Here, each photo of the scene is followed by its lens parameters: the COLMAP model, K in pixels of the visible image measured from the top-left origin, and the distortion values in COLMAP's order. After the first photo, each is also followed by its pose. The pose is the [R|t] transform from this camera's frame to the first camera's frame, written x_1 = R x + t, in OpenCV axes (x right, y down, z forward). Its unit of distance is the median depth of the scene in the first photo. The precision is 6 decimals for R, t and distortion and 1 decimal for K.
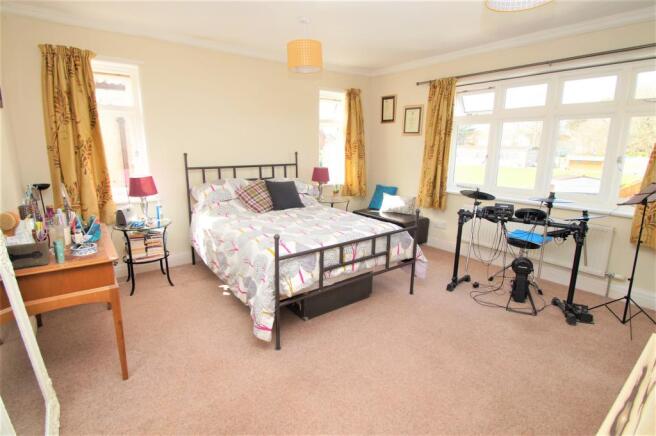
lens RADIAL K [[308.7, 0, 326.9], [0, 308.7, 210.7], [0, 0, 1]] dist [0.016476, -0.015532]
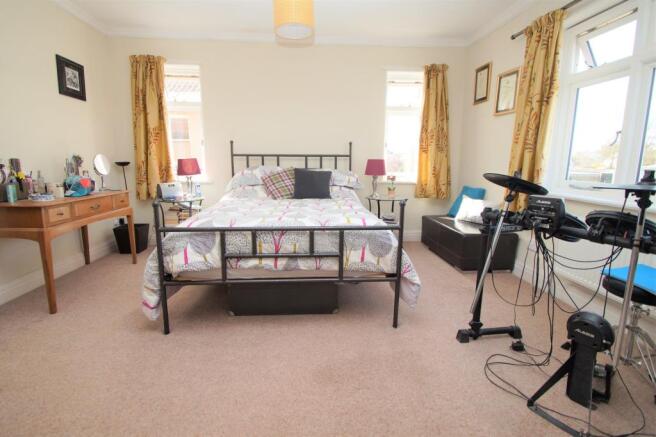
lens RADIAL K [[296.2, 0, 328.2], [0, 296.2, 211.2], [0, 0, 1]] dist [0.010355, -0.013414]
pose [[0.845987, 0.088309, -0.525841, 0.430759], [-0.110049, 0.993874, -0.010140, 0.036756], [0.521724, 0.066447, 0.850523, 0.328114]]
